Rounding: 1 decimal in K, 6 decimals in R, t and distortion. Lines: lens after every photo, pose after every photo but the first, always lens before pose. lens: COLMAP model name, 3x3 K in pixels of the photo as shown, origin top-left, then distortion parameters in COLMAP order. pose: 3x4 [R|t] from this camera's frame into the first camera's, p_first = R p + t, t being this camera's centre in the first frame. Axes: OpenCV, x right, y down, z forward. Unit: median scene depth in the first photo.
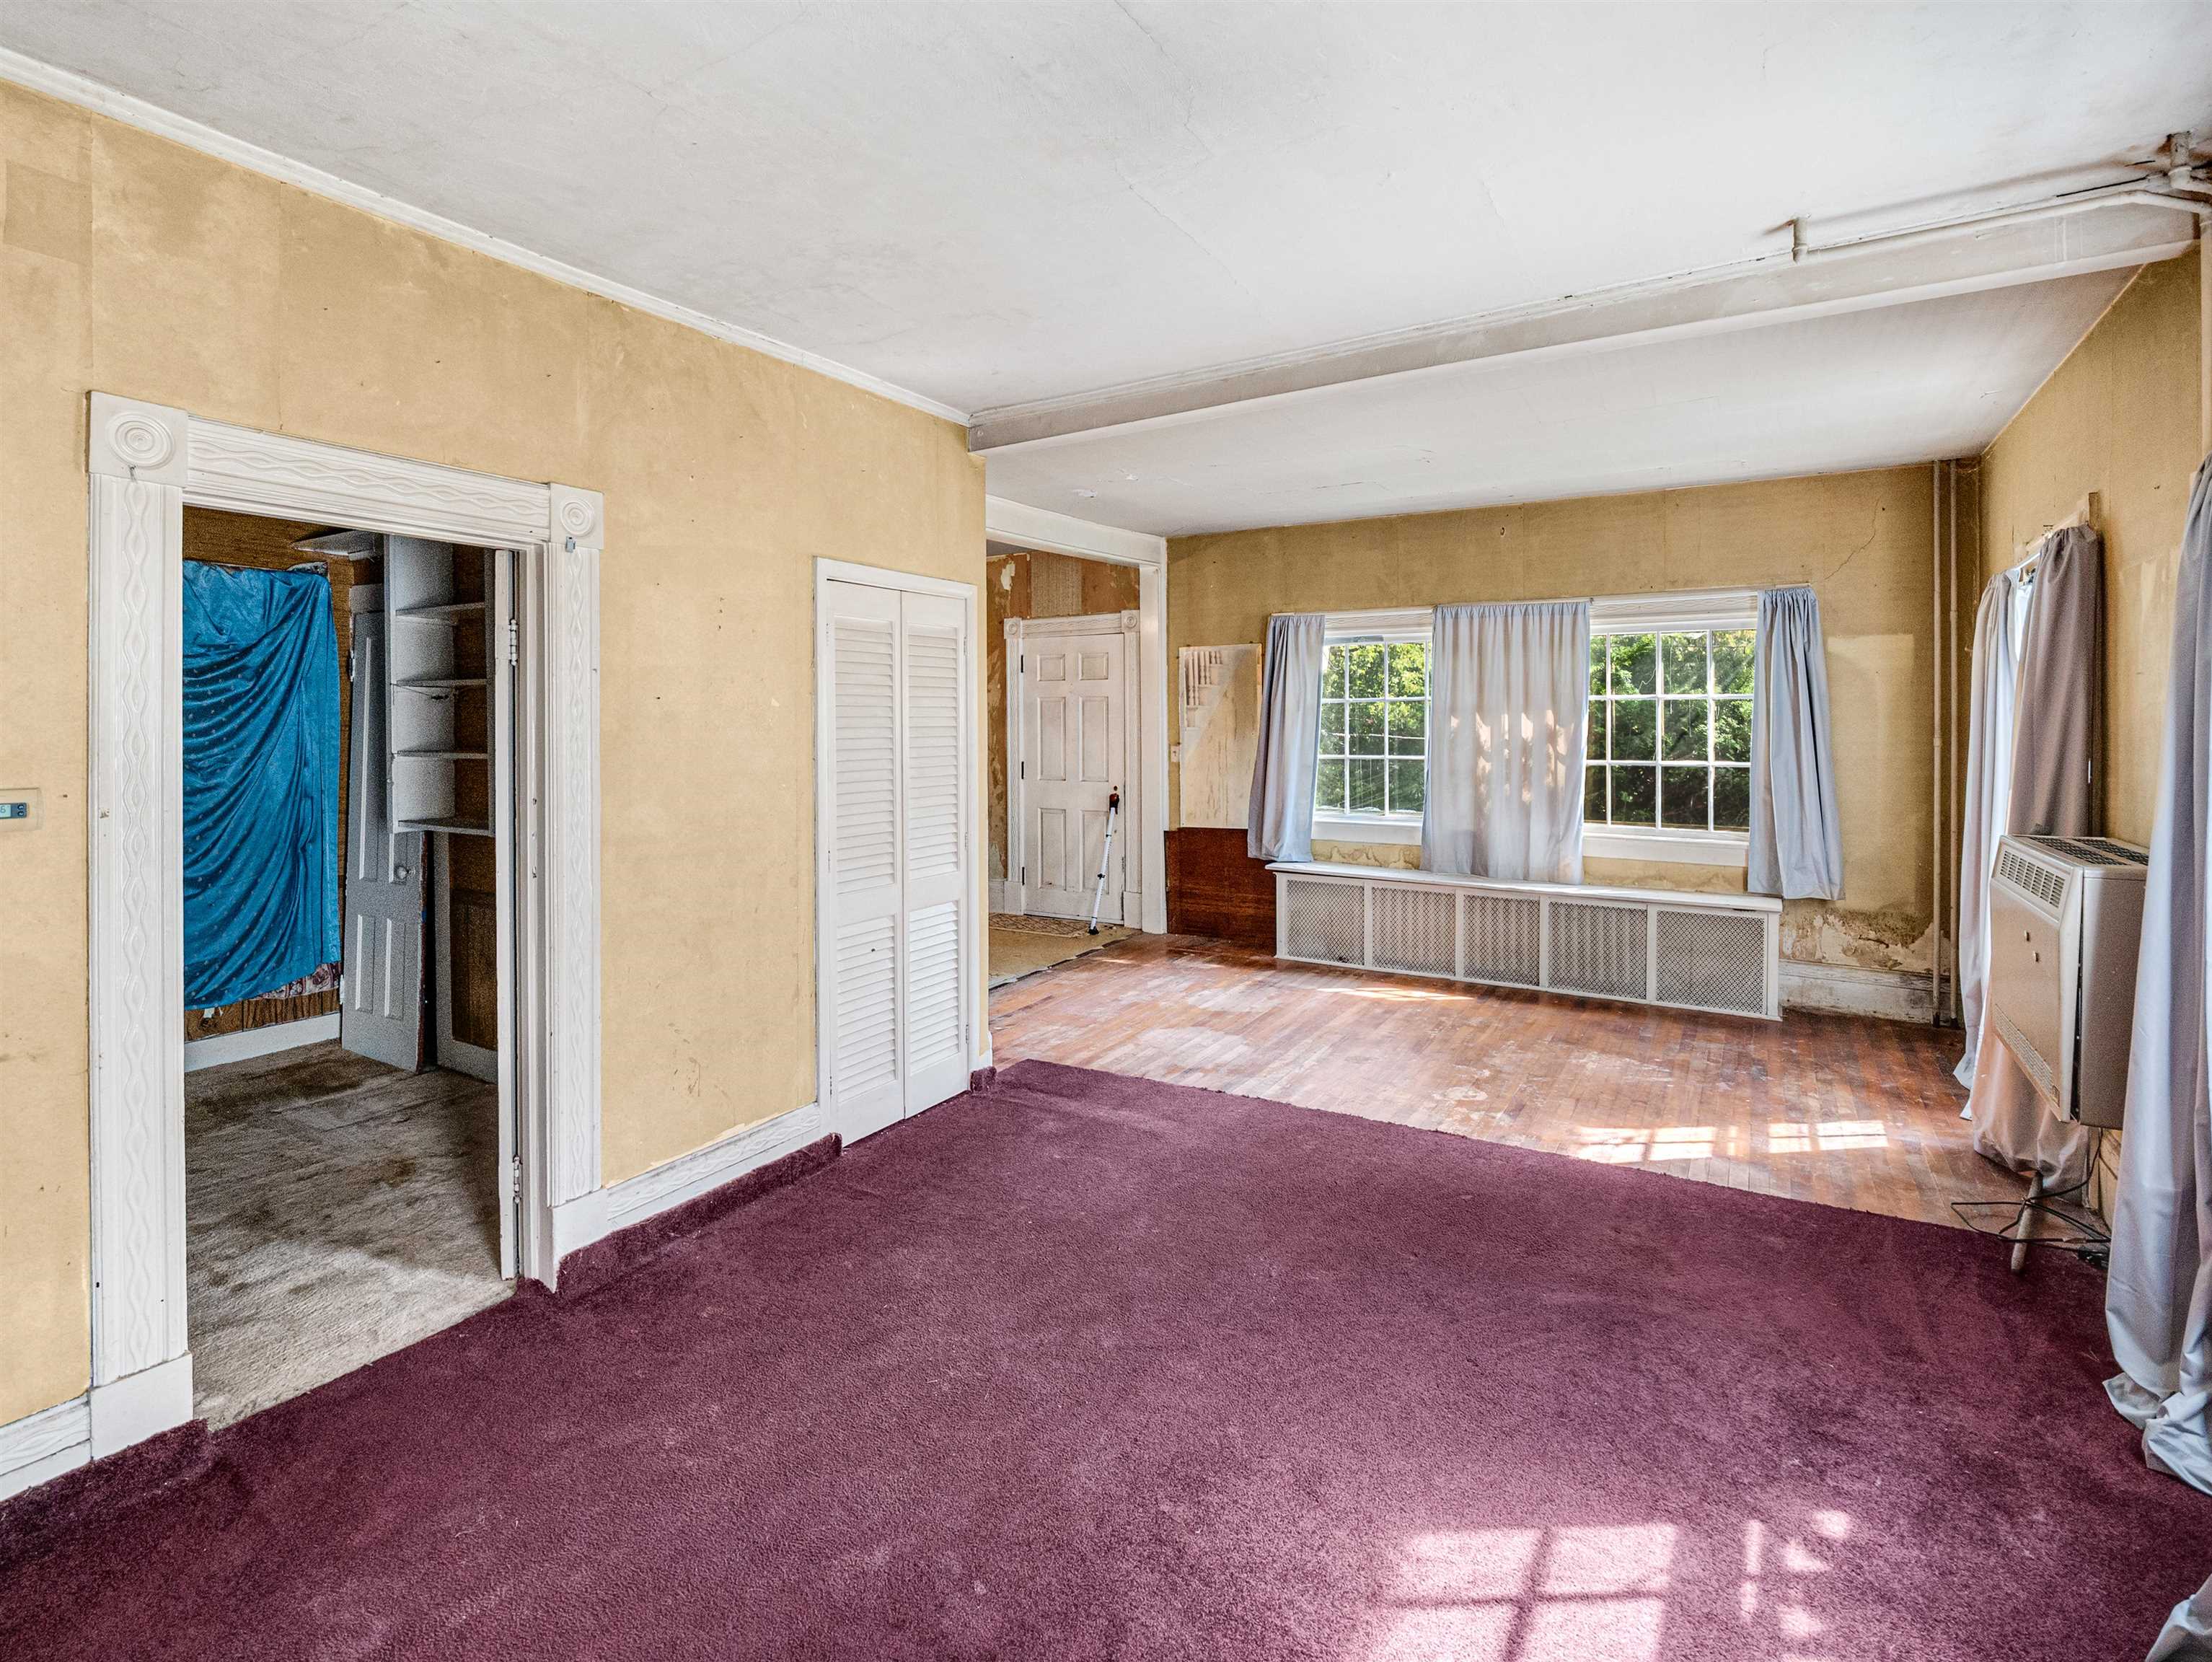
lens RADIAL K [[1082.6, 0, 1108.1], [0, 1082.6, 732.9], [0, 0, 1]] dist [-0.000764, -0.005908]
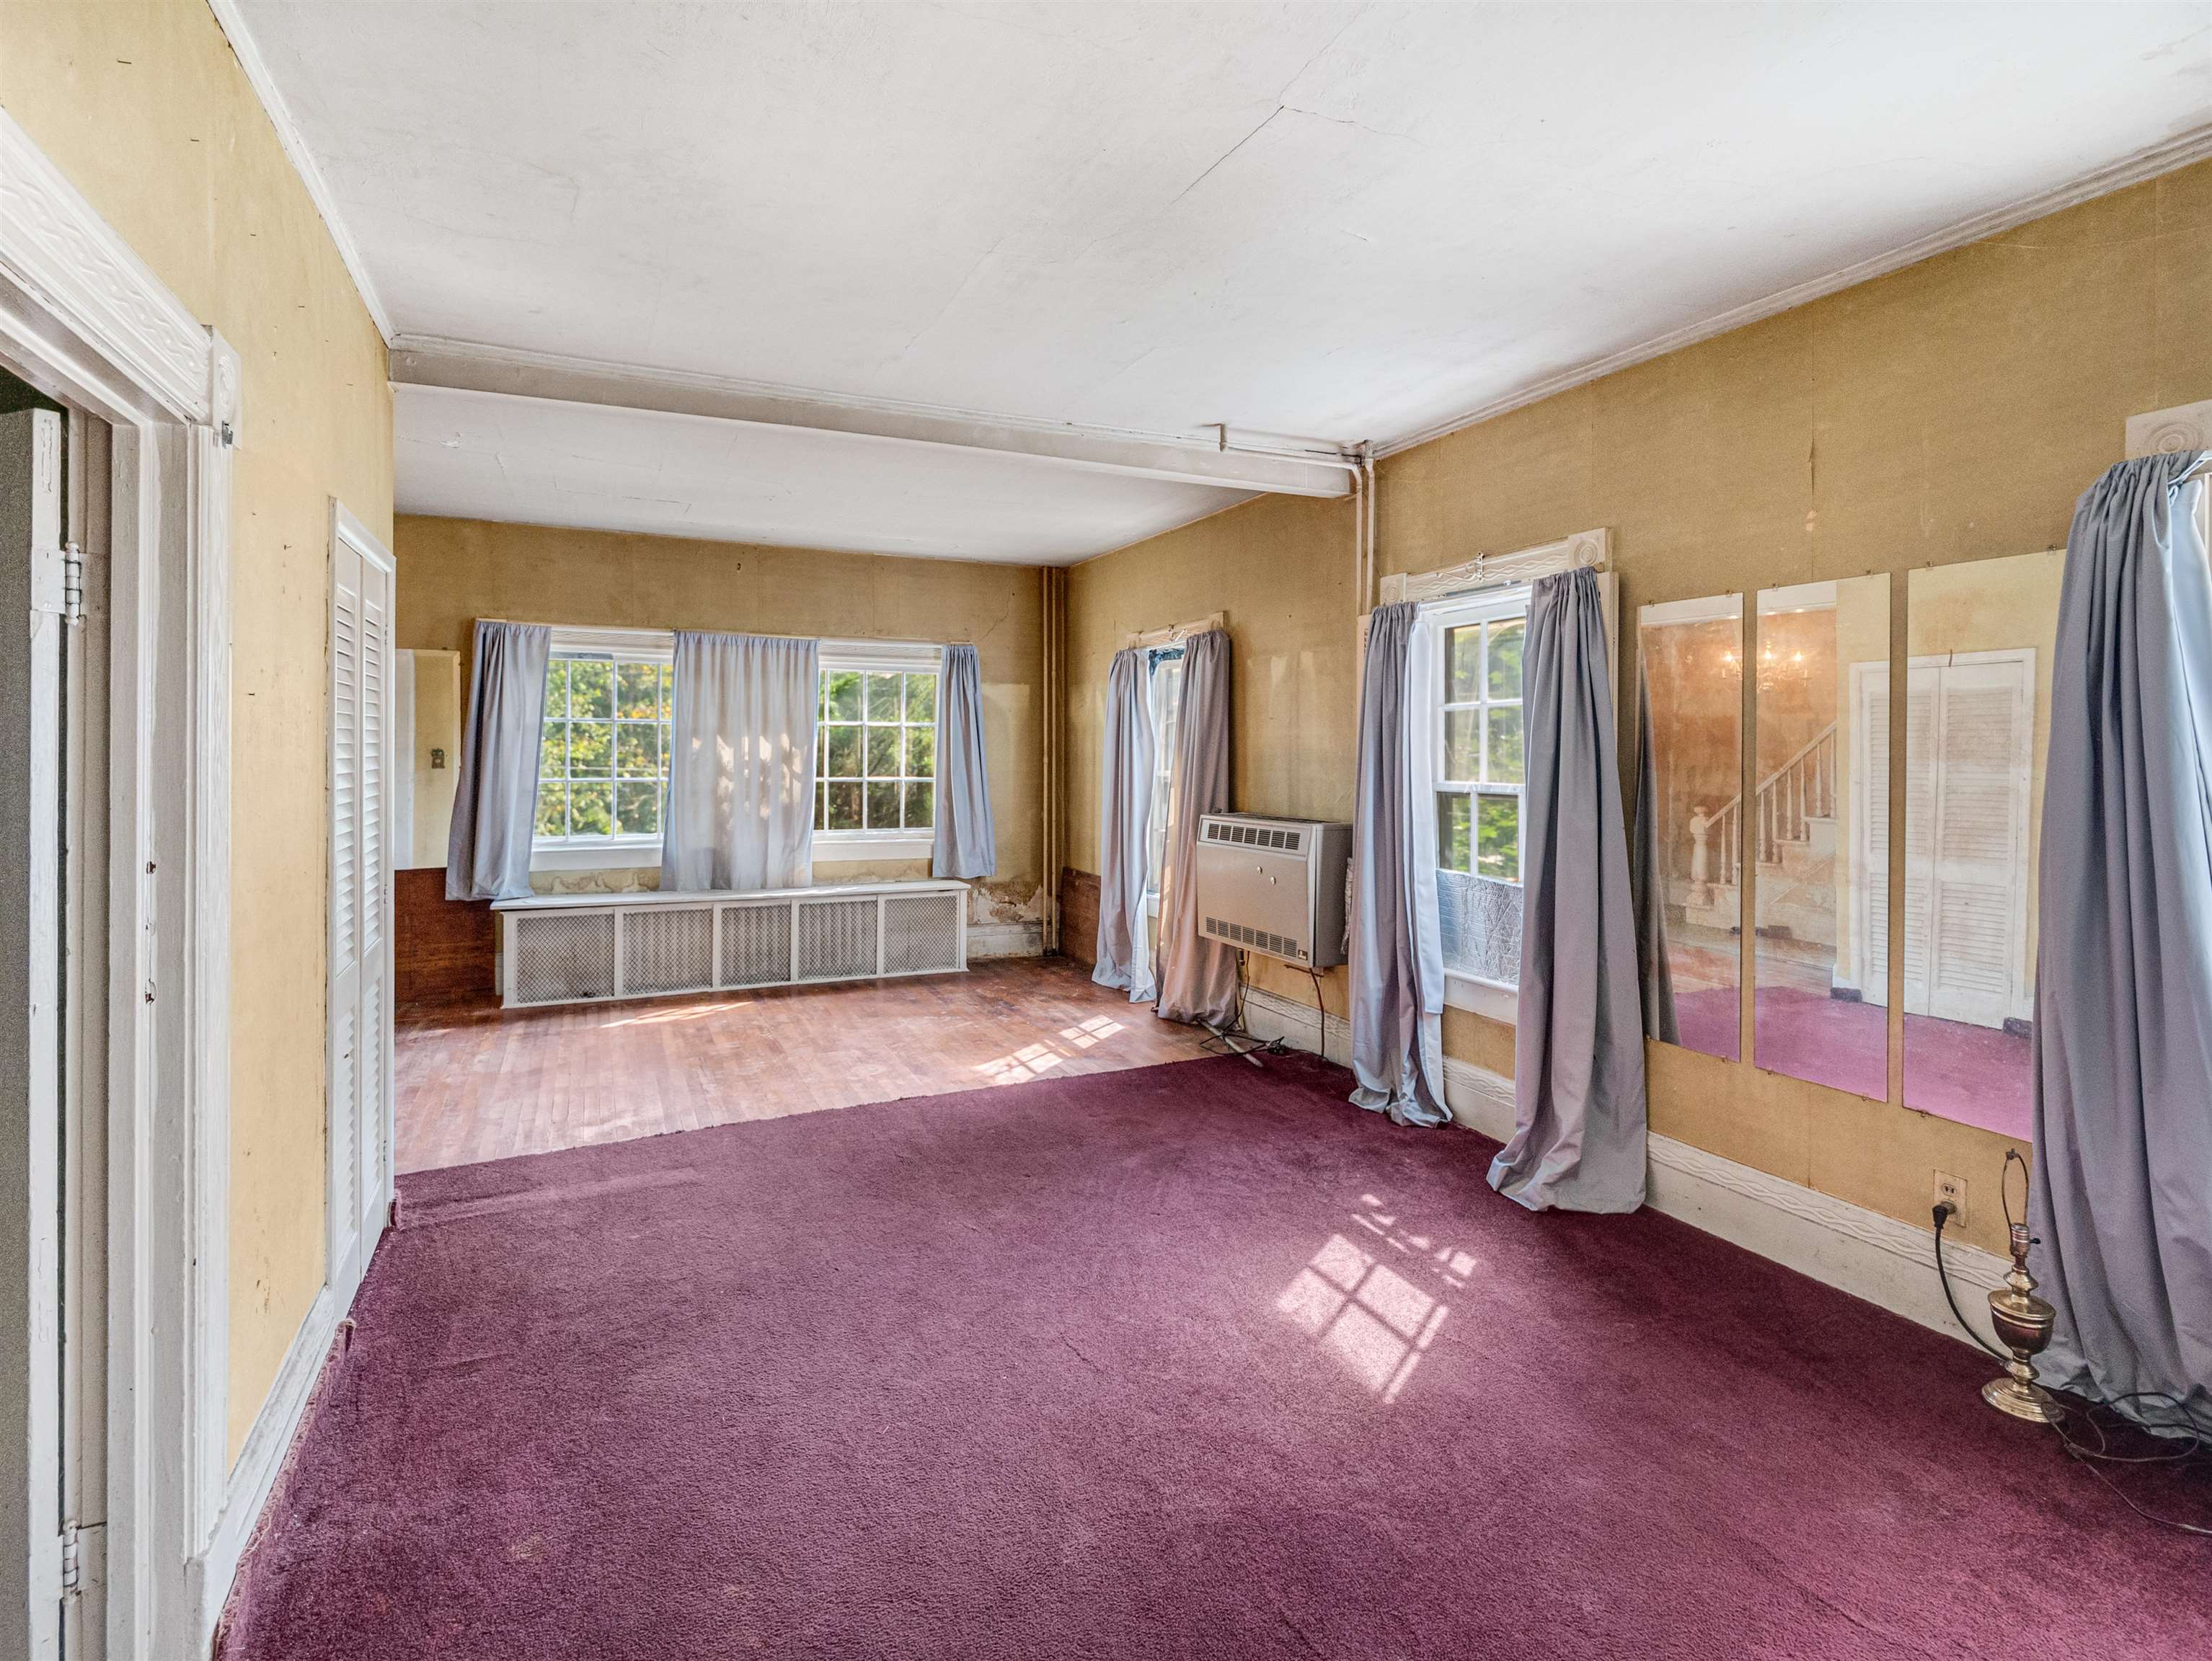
lens RADIAL K [[1073.6, 0, 1068.2], [0, 1073.6, 756.1], [0, 0, 1]] dist [0.021421, 0.000064]
pose [[0.571447, -0.002223, 0.820636, -0.357842], [0.003077, 0.999995, 0.000566, 0.002363], [-0.820633, 0.002201, 0.571451, 0.134546]]
